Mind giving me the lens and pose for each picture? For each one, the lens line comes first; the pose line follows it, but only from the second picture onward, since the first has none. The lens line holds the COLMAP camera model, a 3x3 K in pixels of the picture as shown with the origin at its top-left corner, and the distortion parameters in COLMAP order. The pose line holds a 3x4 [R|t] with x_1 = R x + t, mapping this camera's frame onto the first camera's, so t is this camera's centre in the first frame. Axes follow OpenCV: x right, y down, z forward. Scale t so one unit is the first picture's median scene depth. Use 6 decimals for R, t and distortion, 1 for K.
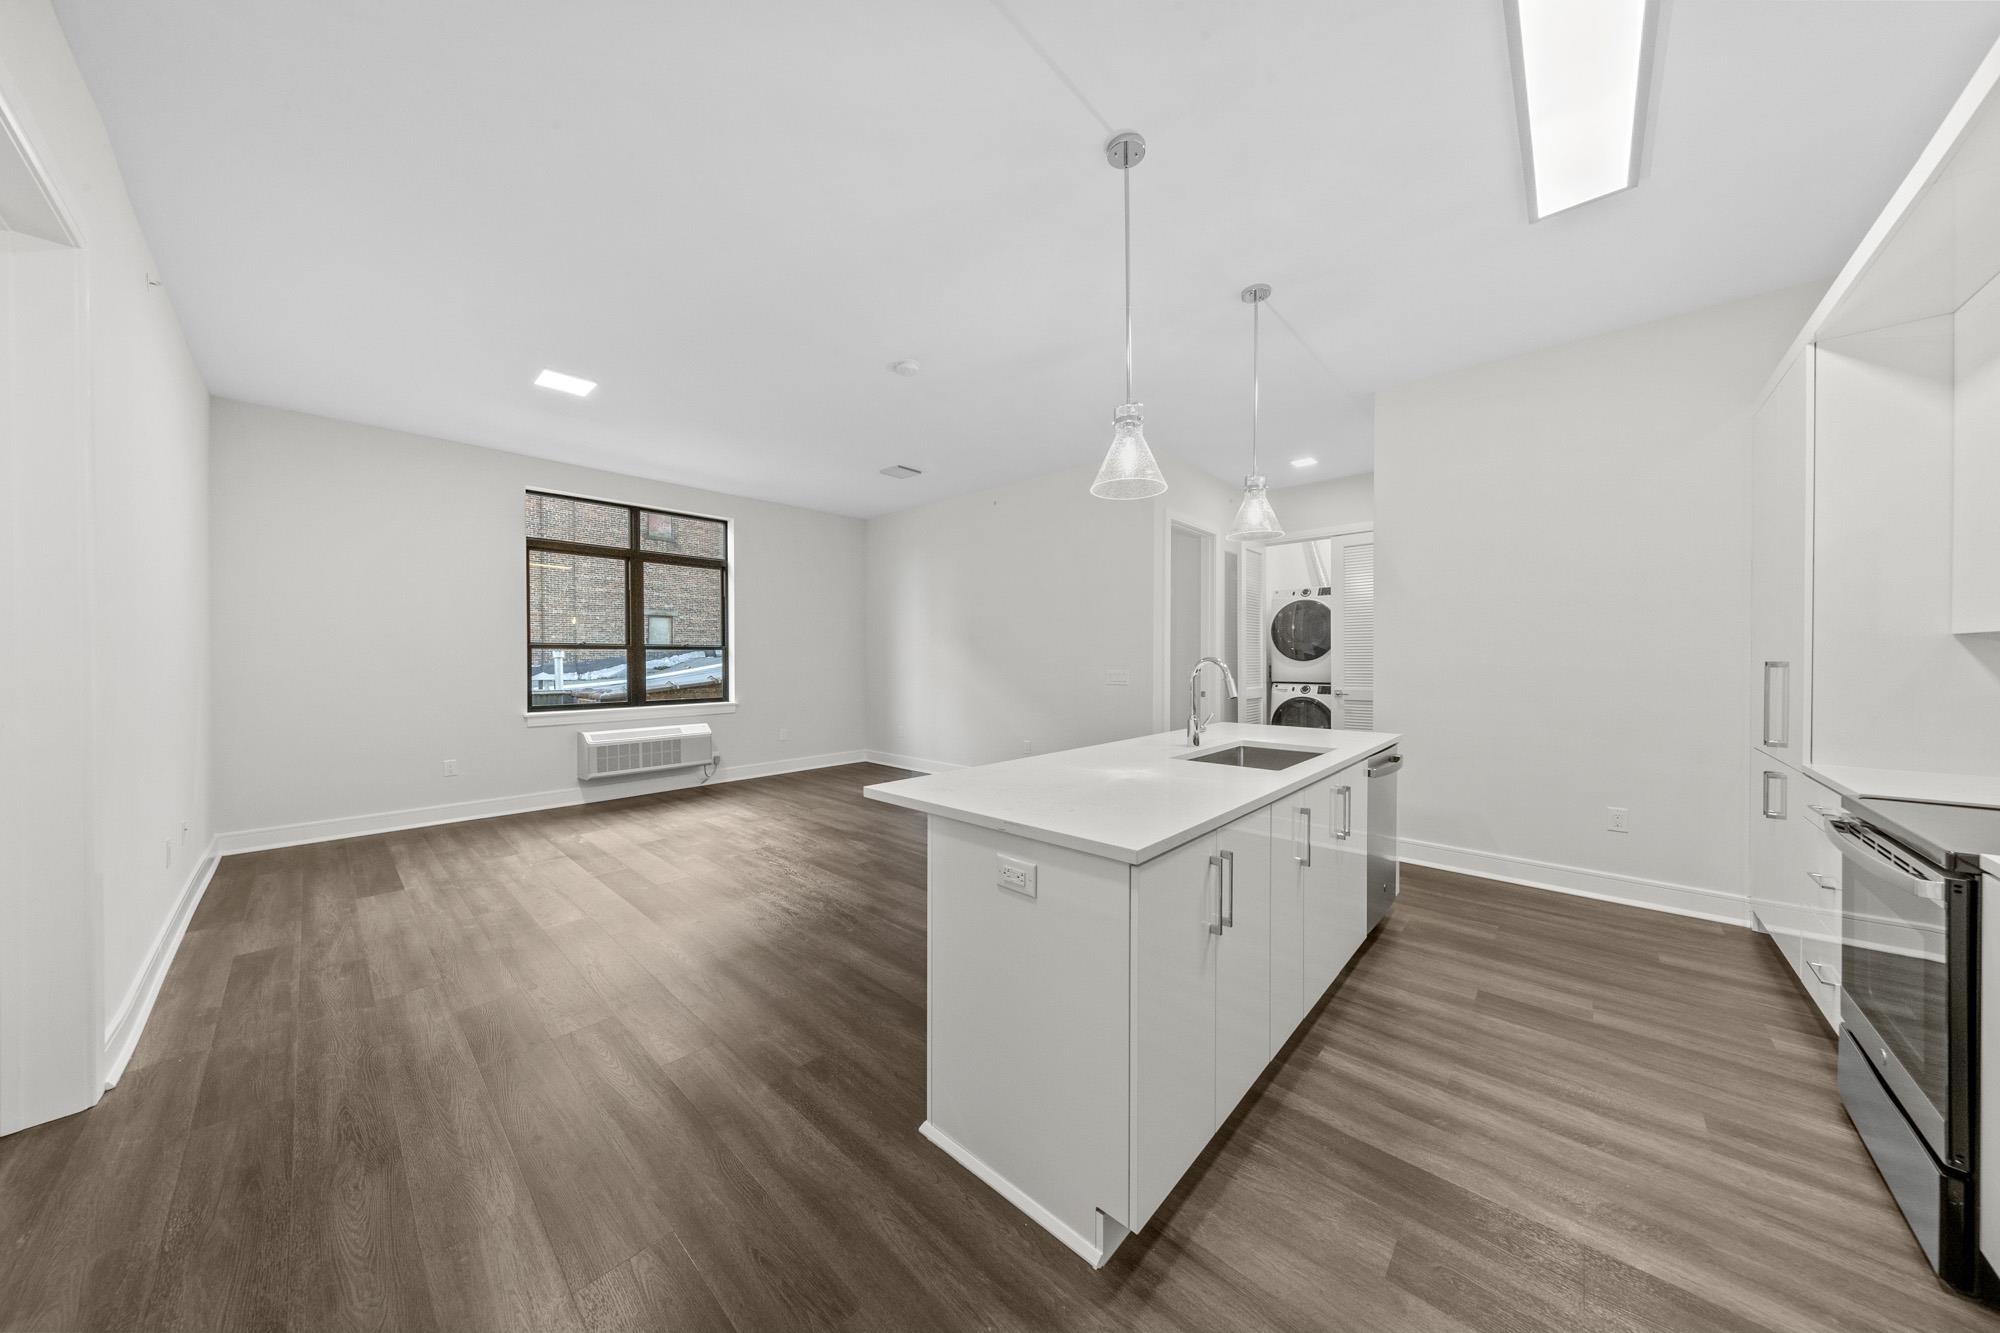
lens RADIAL K [[635.8, 0, 998.0], [0, 635.8, 664.3], [0, 0, 1]] dist [0.002431, -0.000490]
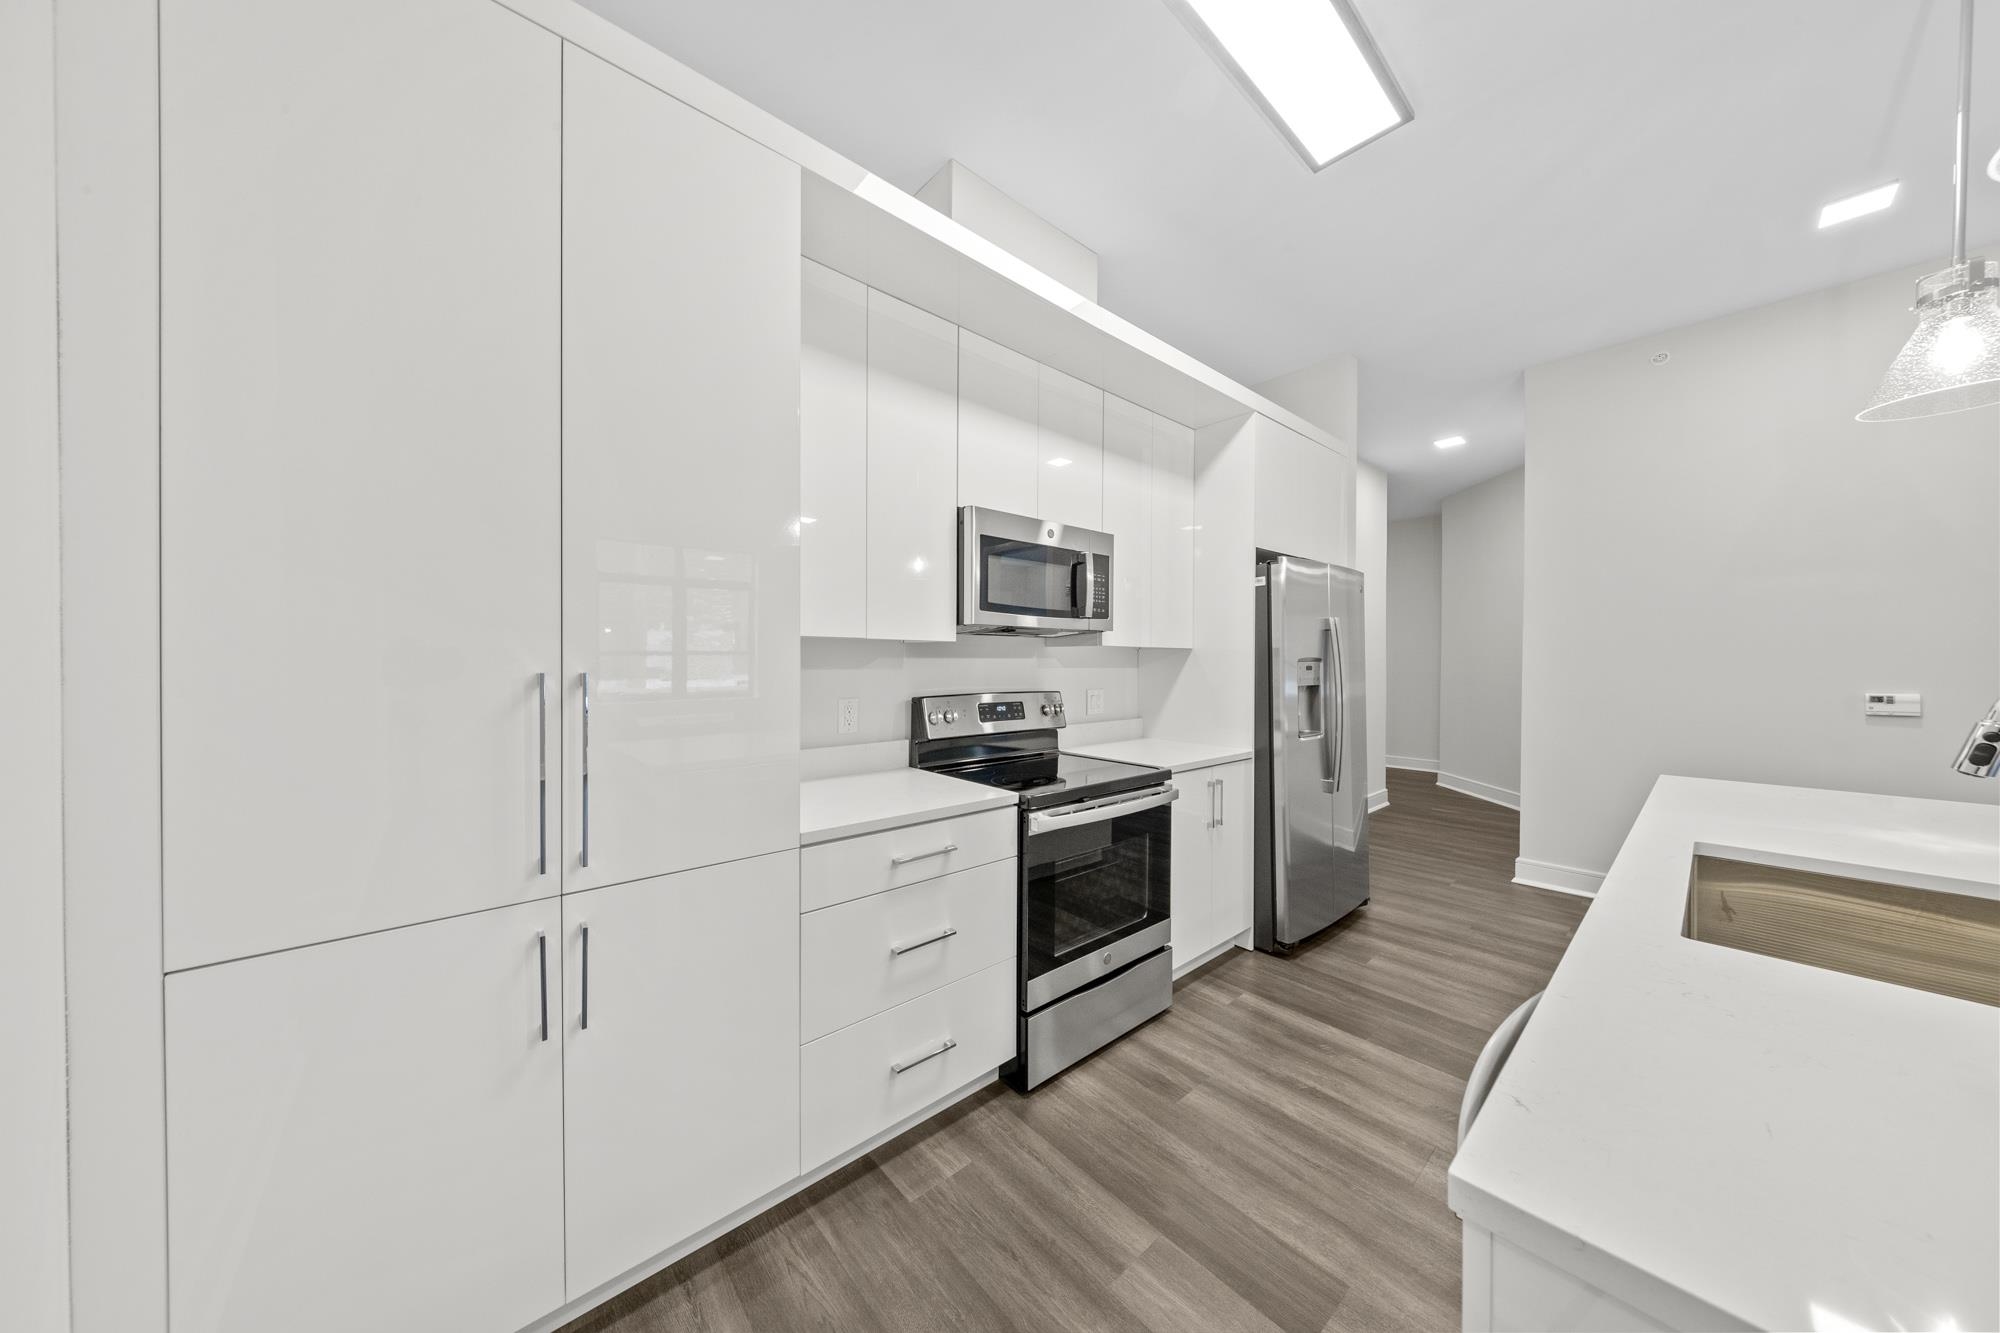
lens RADIAL K [[635.8, 0, 997.7], [0, 635.8, 660.4], [0, 0, 1]] dist [0.002431, -0.000490]
pose [[-0.993920, 0.001416, 0.110094, 0.393016], [0.002183, 0.999974, 0.006841, -0.007916], [-0.110081, 0.007040, -0.993898, 0.632145]]
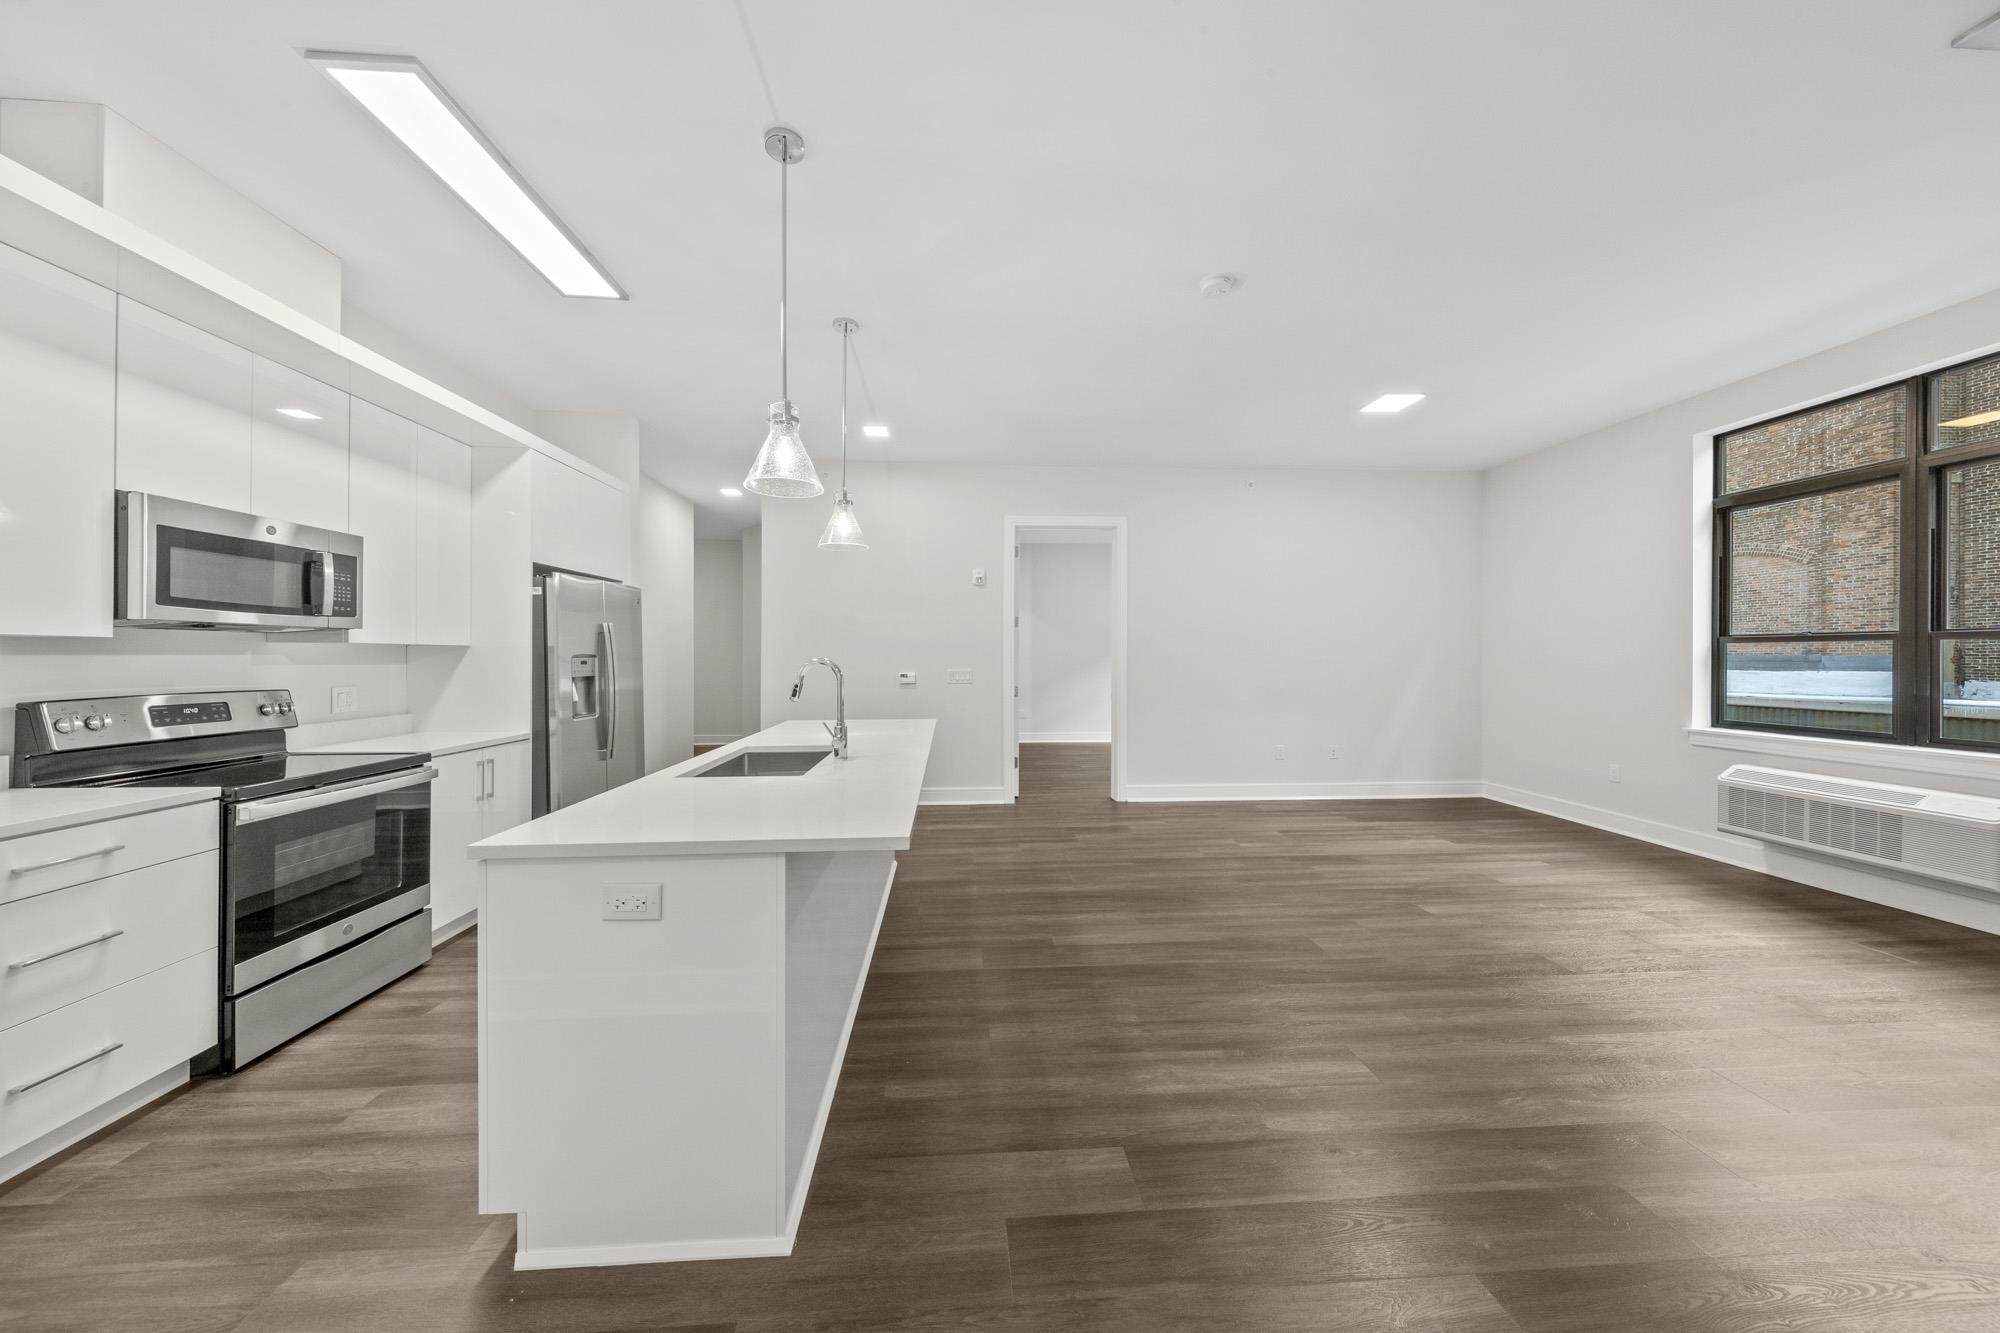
lens RADIAL K [[635.8, 0, 990.4], [0, 635.8, 656.7], [0, 0, 1]] dist [0.002431, -0.000490]
pose [[-0.694746, 0.002989, -0.719249, 0.378018], [-0.004376, 0.999955, 0.008382, -0.010803], [0.719242, 0.008970, -0.694702, 0.831295]]
